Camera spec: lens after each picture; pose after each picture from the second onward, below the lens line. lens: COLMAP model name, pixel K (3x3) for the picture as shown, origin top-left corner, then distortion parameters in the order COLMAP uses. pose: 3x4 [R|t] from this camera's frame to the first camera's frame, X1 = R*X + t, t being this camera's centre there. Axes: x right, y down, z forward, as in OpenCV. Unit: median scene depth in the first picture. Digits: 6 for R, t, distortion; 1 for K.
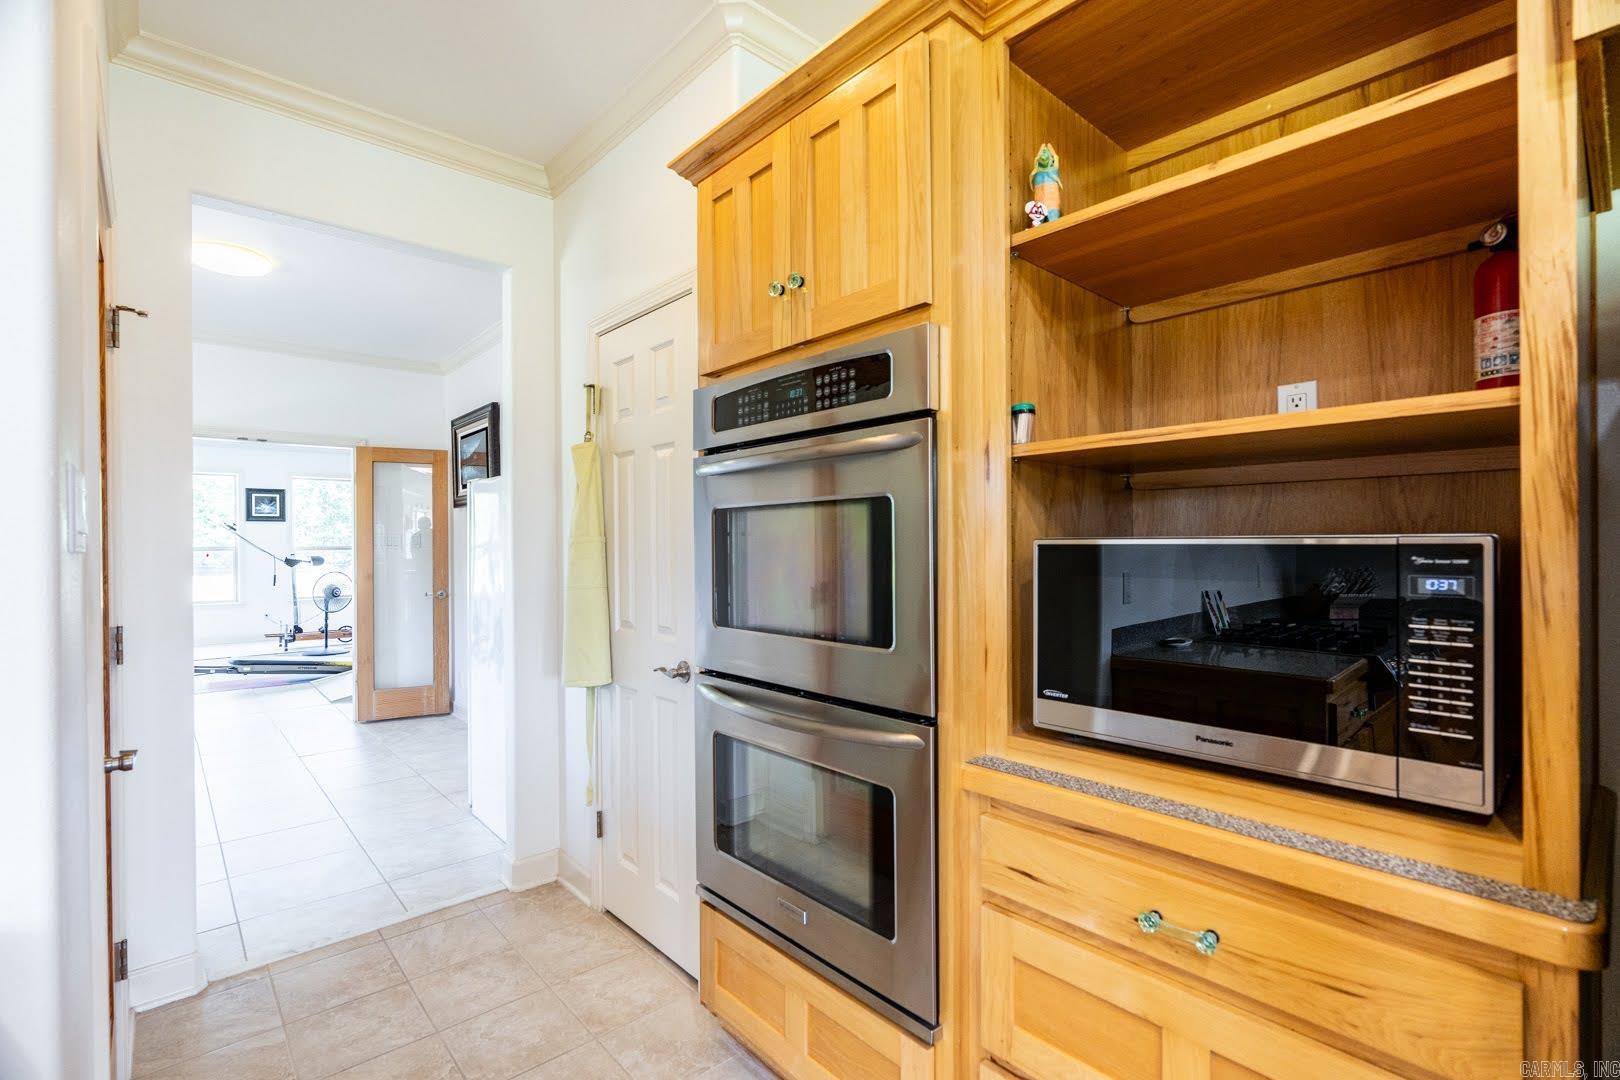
lens RADIAL K [[733.8, 0, 805.1], [0, 733.8, 544.9], [0, 0, 1]] dist [0.001667, -0.000124]
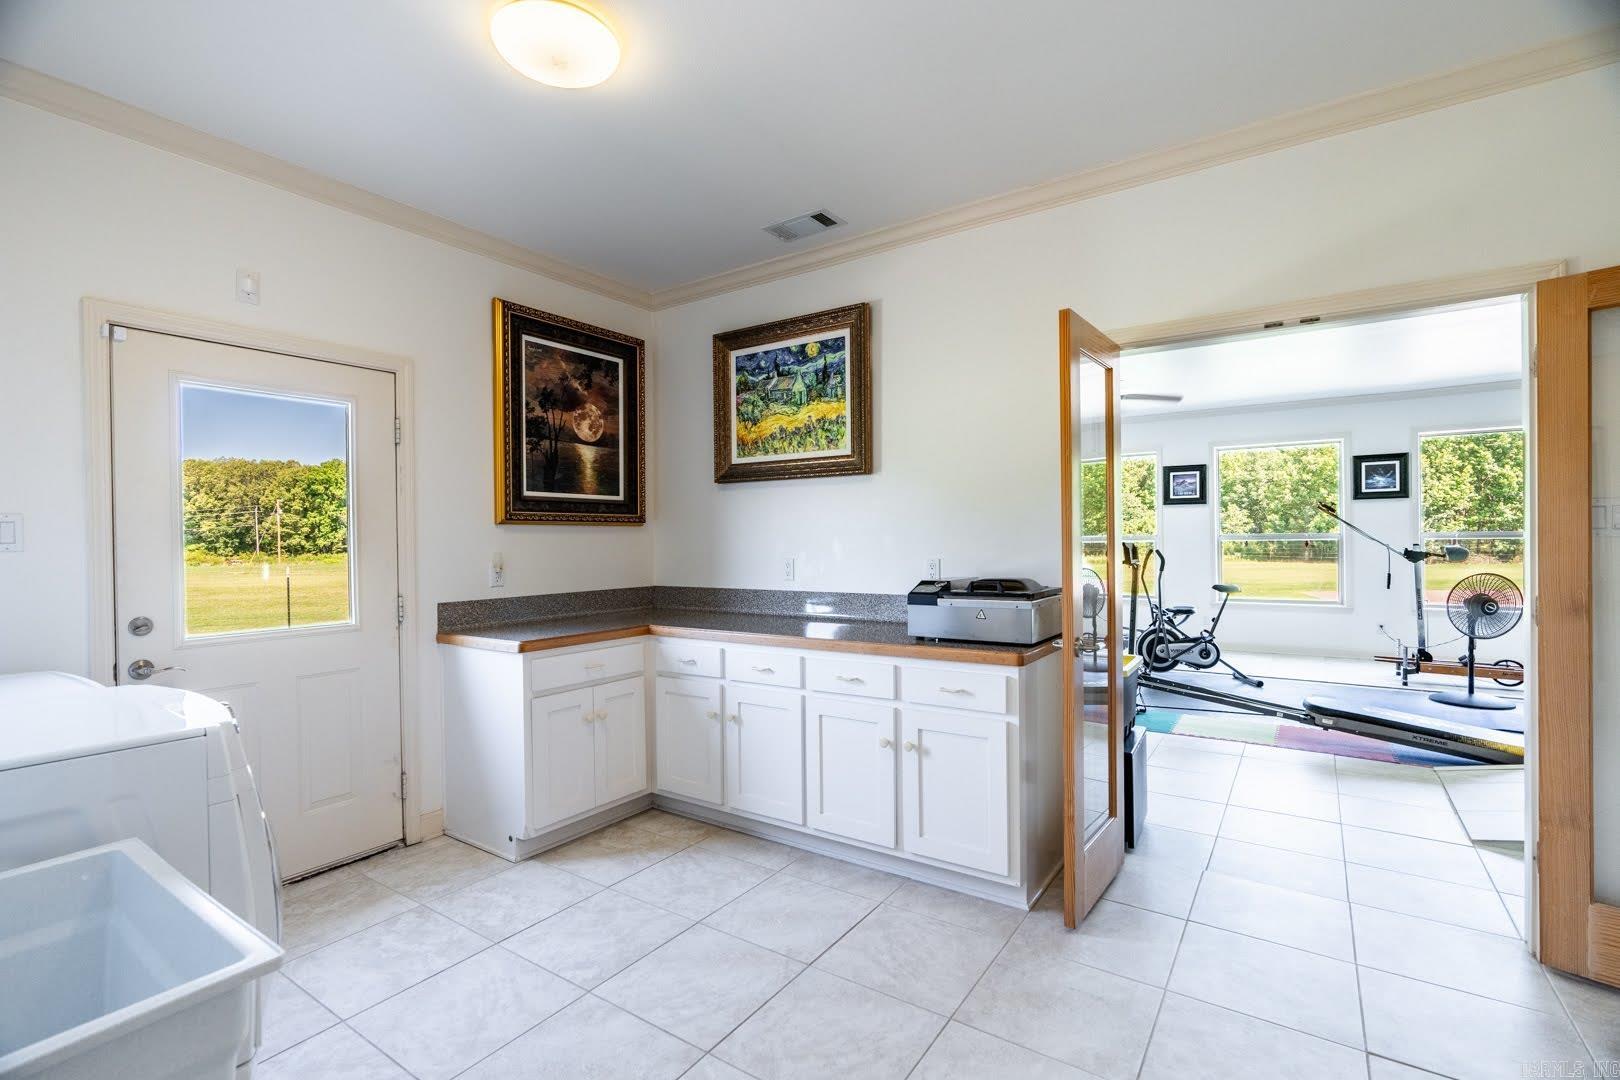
lens RADIAL K [[733.8, 0, 805.1], [0, 733.8, 544.9], [0, 0, 1]] dist [0.001667, -0.000124]
pose [[0.245705, 0.007375, -0.969317, -0.314160], [0.009374, 0.999906, 0.009984, 0.002843], [0.969299, -0.011540, 0.245613, 0.504176]]
